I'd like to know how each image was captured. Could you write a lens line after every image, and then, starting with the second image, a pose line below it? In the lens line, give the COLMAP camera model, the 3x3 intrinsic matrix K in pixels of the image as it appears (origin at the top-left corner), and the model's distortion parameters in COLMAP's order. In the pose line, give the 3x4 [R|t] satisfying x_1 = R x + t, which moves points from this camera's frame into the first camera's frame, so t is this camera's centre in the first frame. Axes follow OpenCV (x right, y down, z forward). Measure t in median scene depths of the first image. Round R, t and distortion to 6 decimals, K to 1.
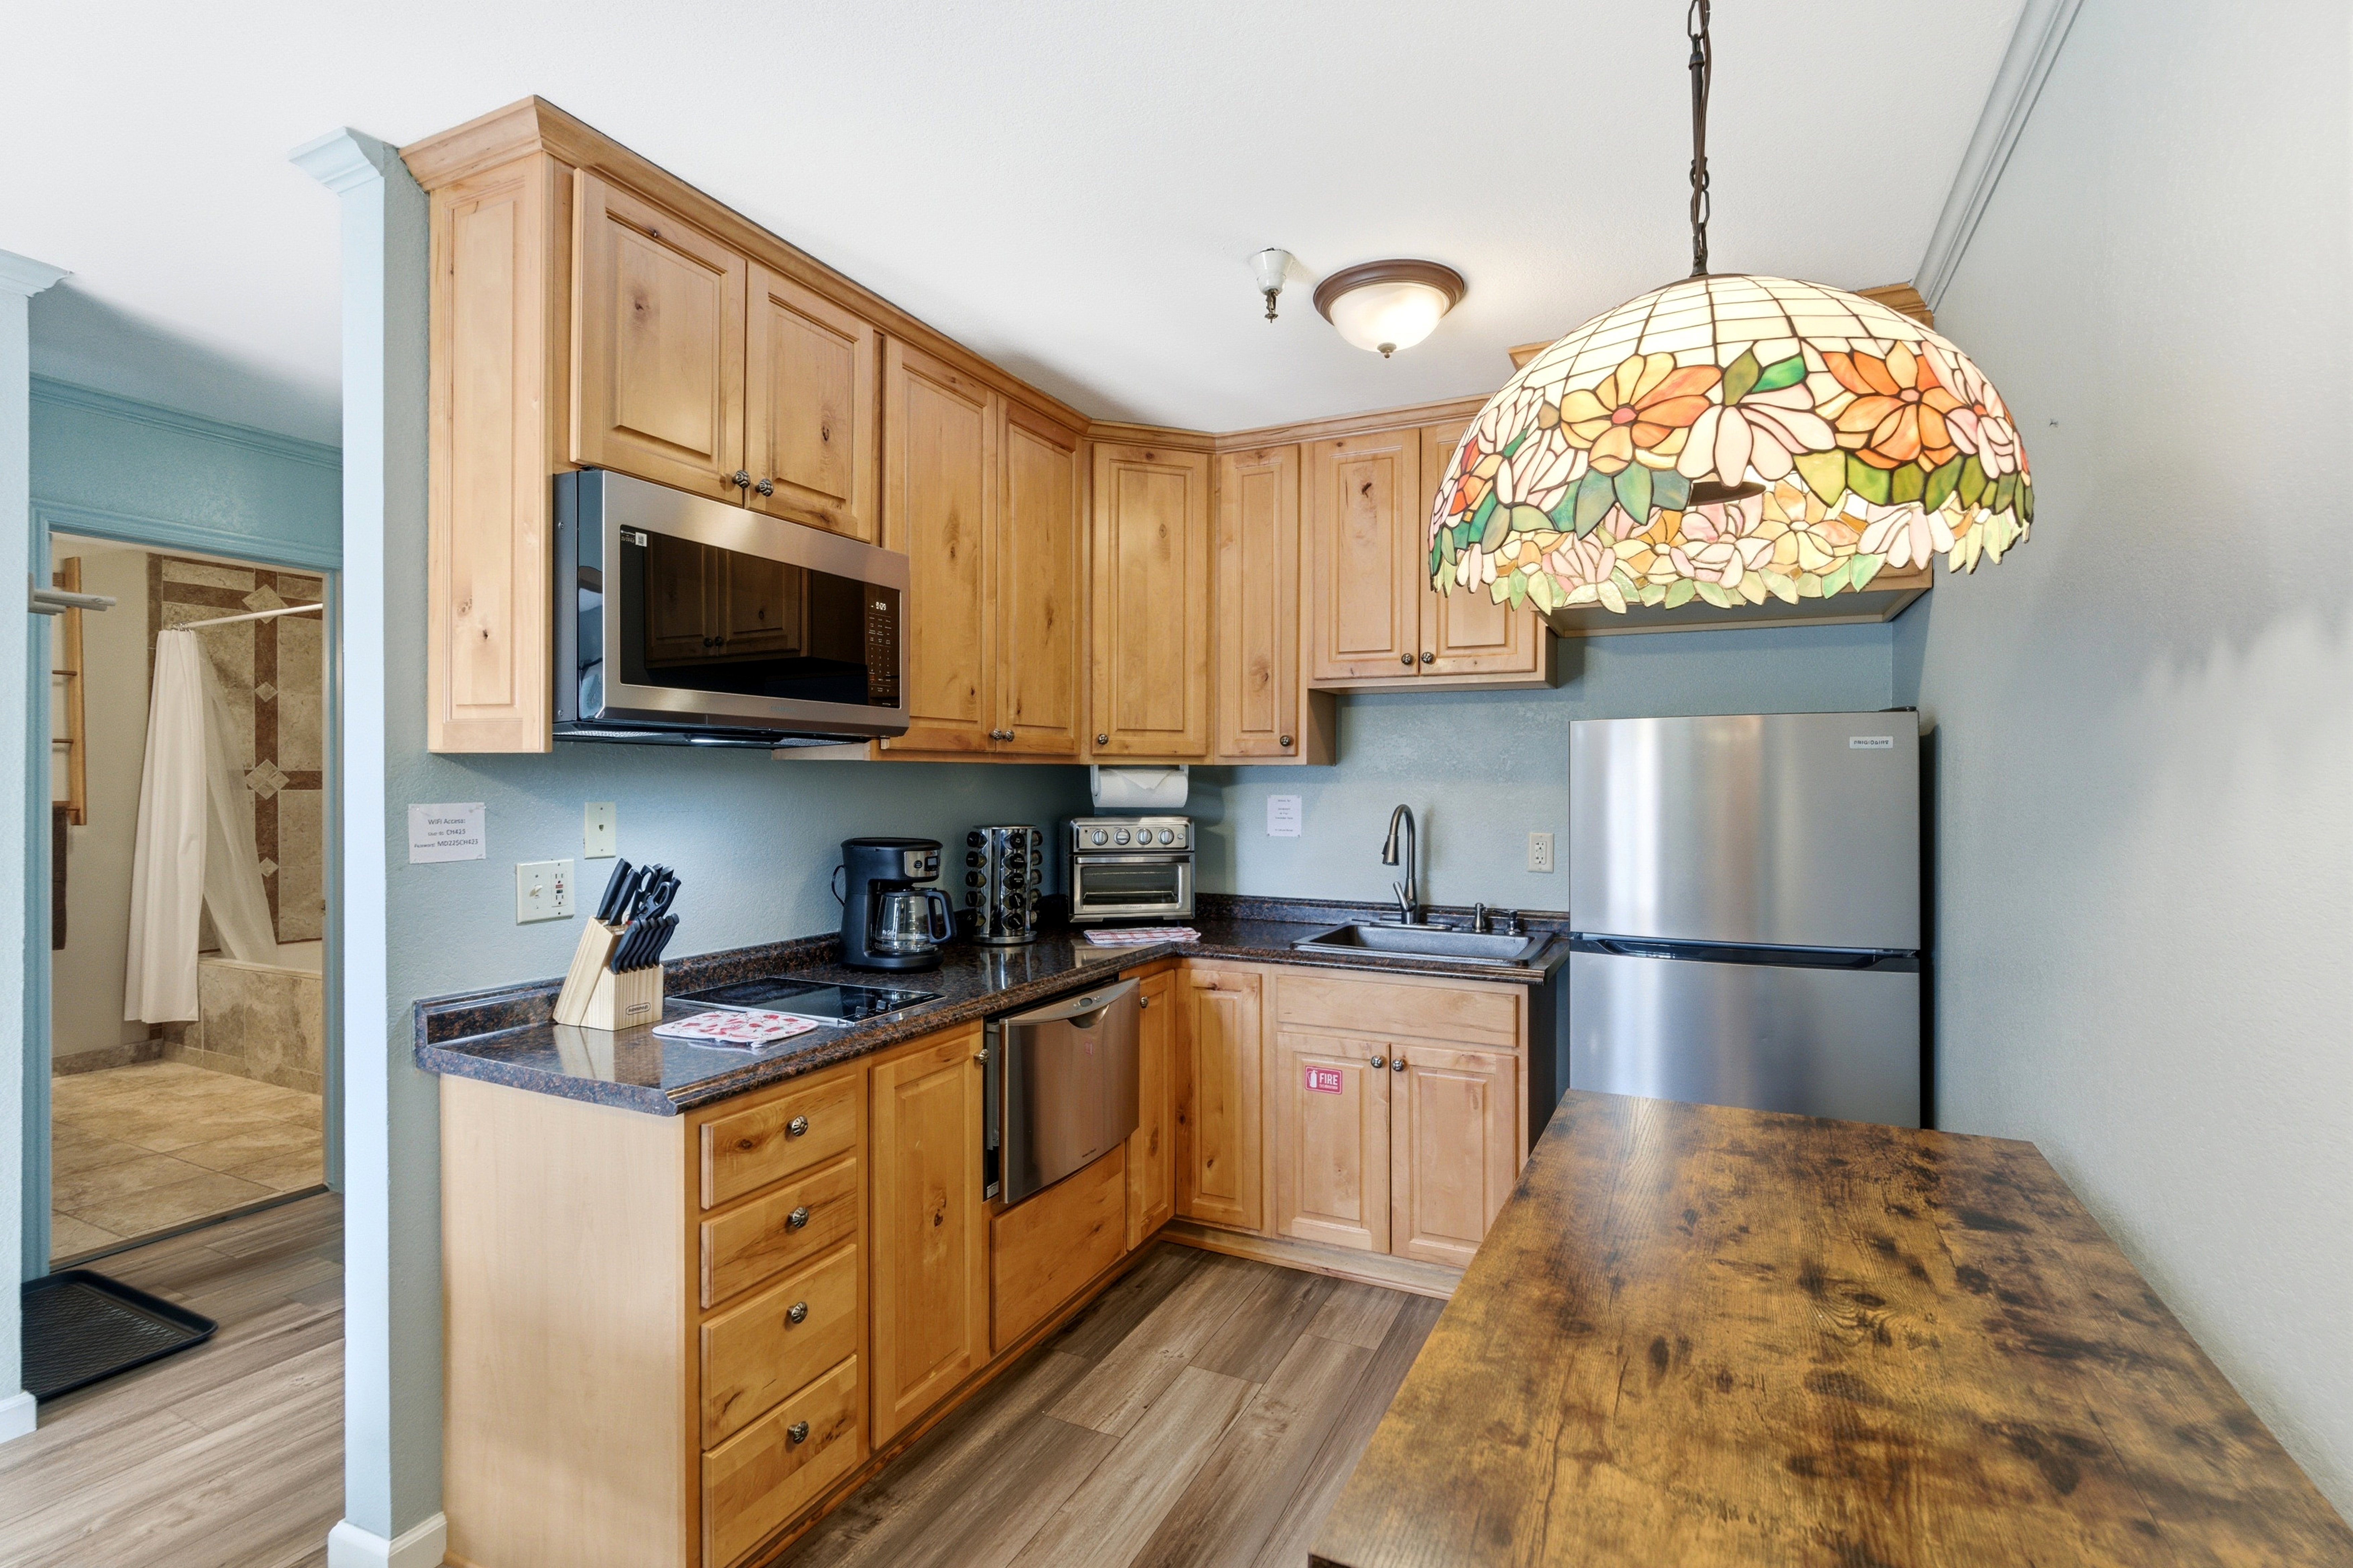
lens RADIAL K [[1099.9, 0, 1176.5], [0, 1099.9, 784.0], [0, 0, 1]] dist [-0.003585, -0.000734]
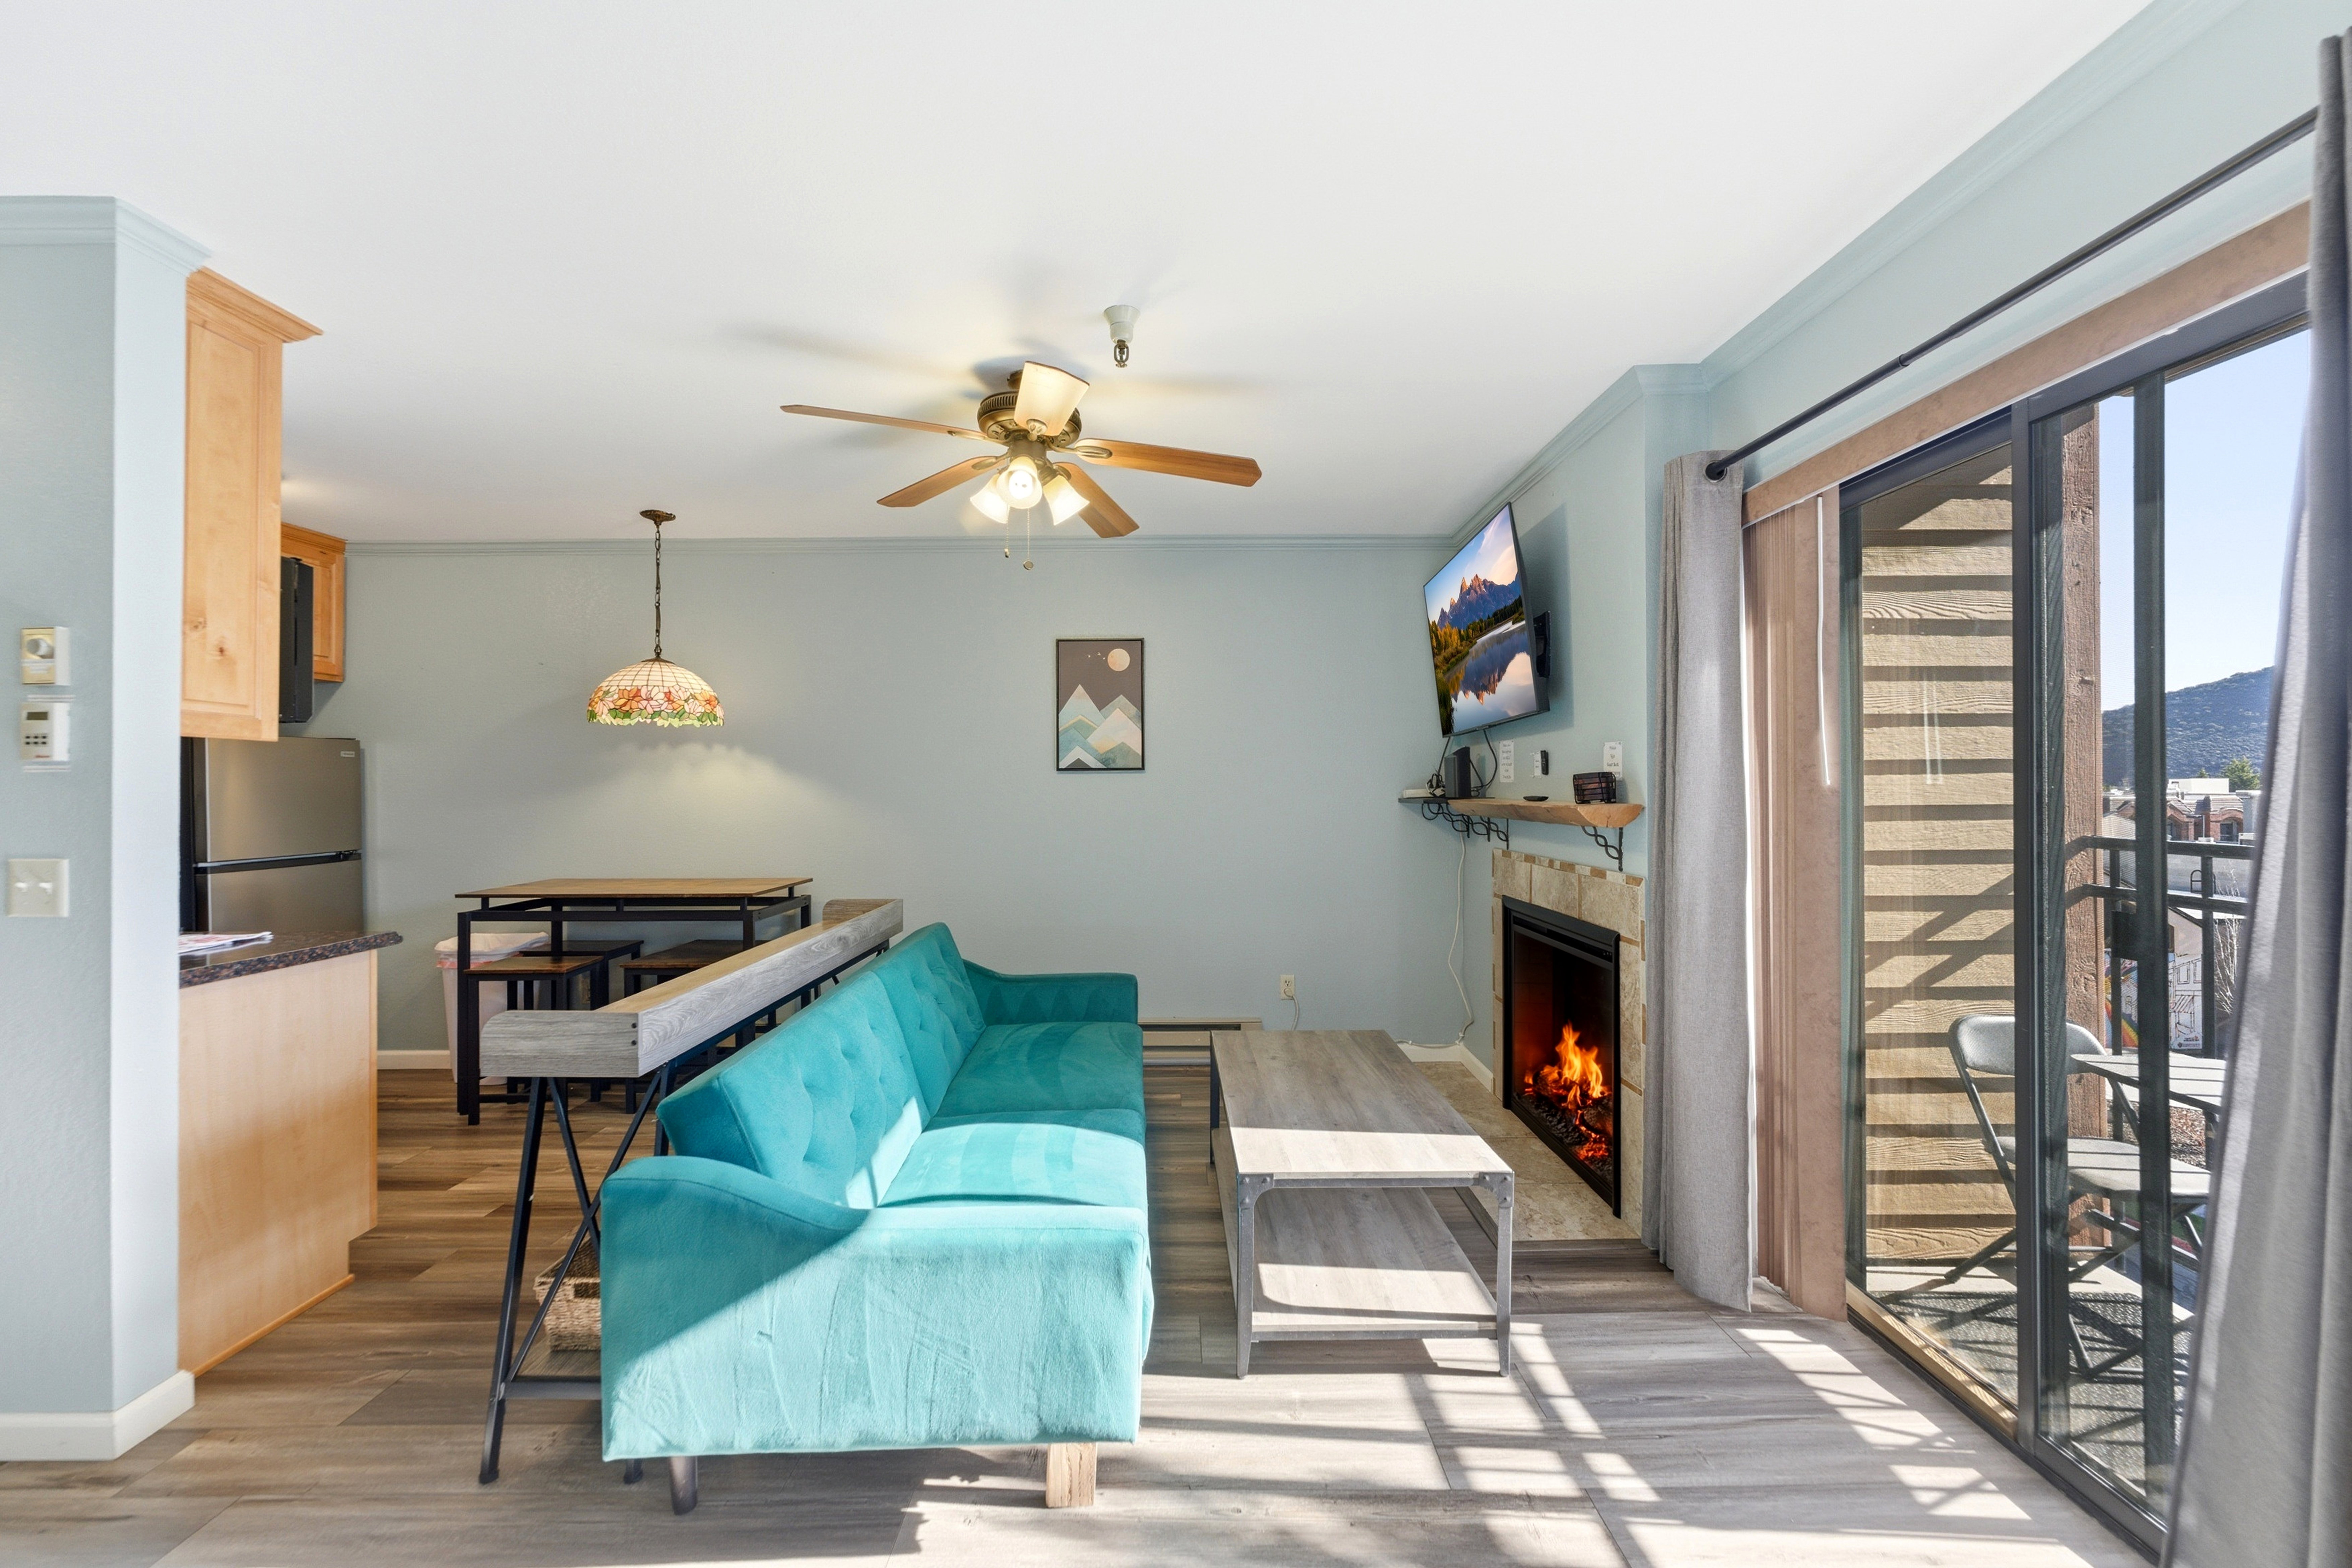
lens RADIAL K [[971.6, 0, 1176.0], [0, 971.6, 784.0], [0, 0, 1]] dist [-0.012148, 0.005591]
pose [[-0.434165, 0.001530, 0.900832, -1.693485], [0.003542, 0.999994, 0.000009, 0.024959], [-0.900826, 0.003195, -0.434168, 0.351087]]
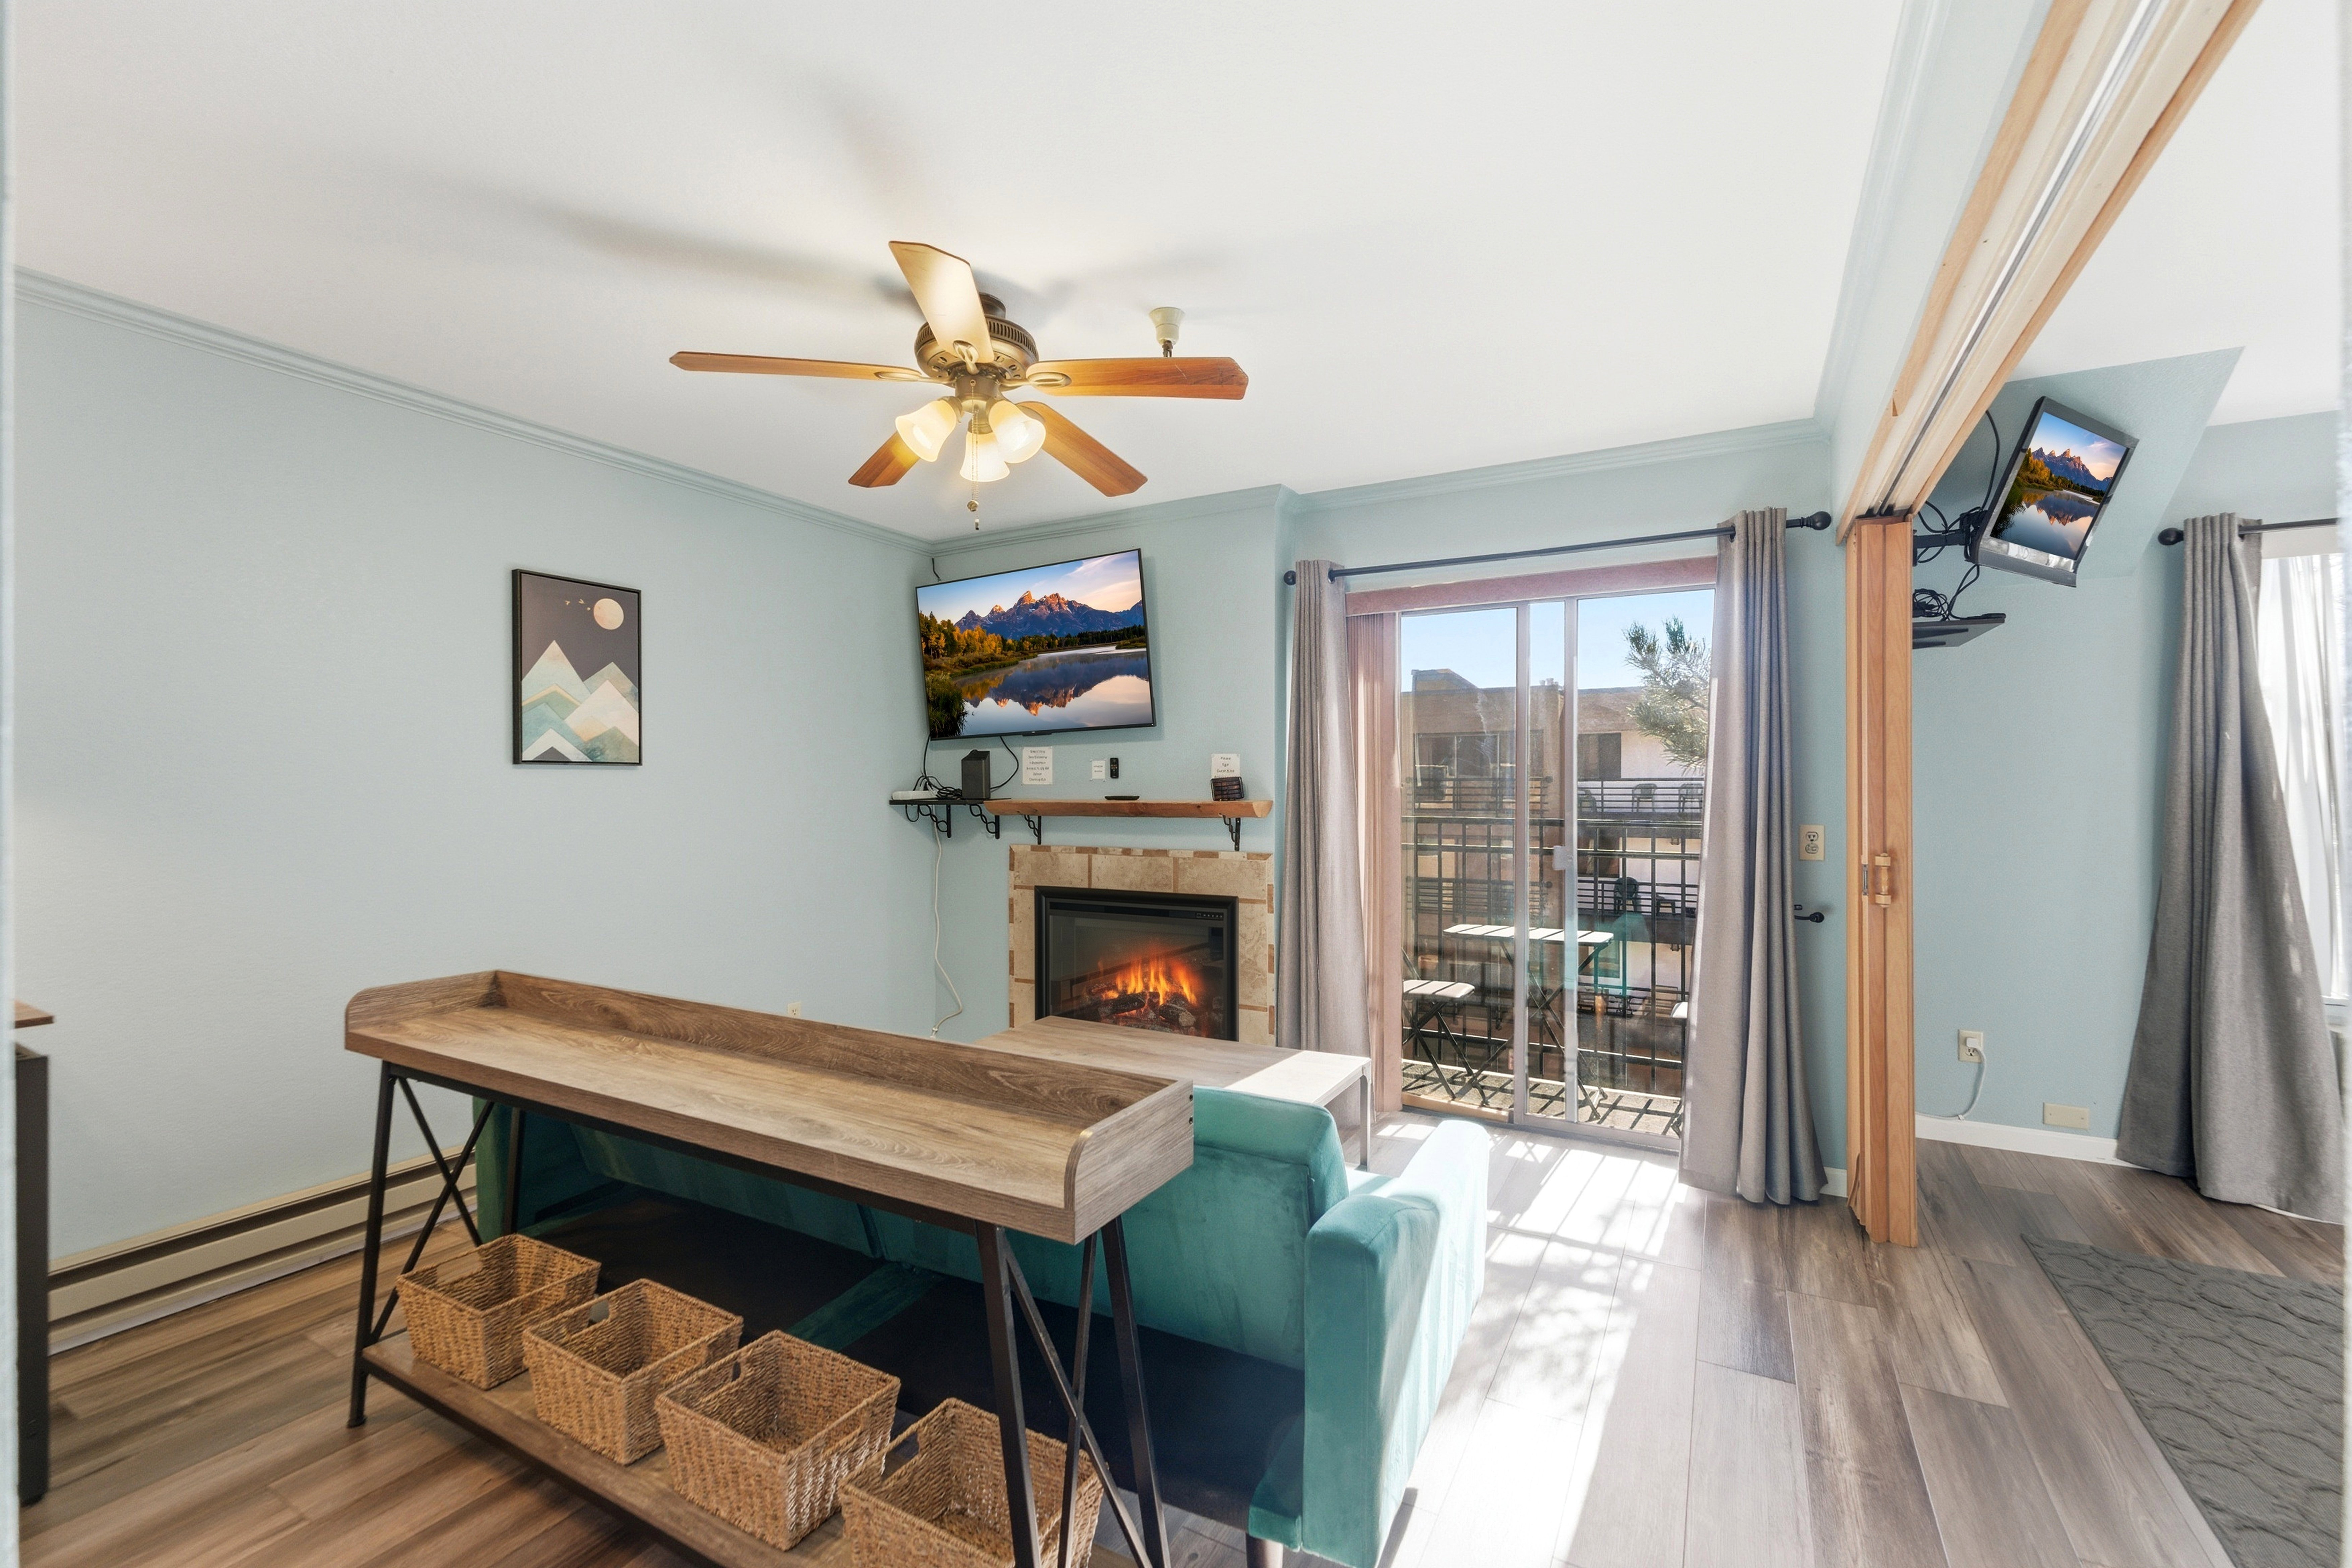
lens RADIAL K [[991.5, 0, 1183.6], [0, 991.5, 793.2], [0, 0, 1]] dist [0.000714, -0.000028]
pose [[-0.998494, -0.001099, 0.054847, -0.860274], [-0.000807, 0.999985, 0.005337, 0.030220], [-0.054852, 0.005285, -0.998480, 0.982239]]
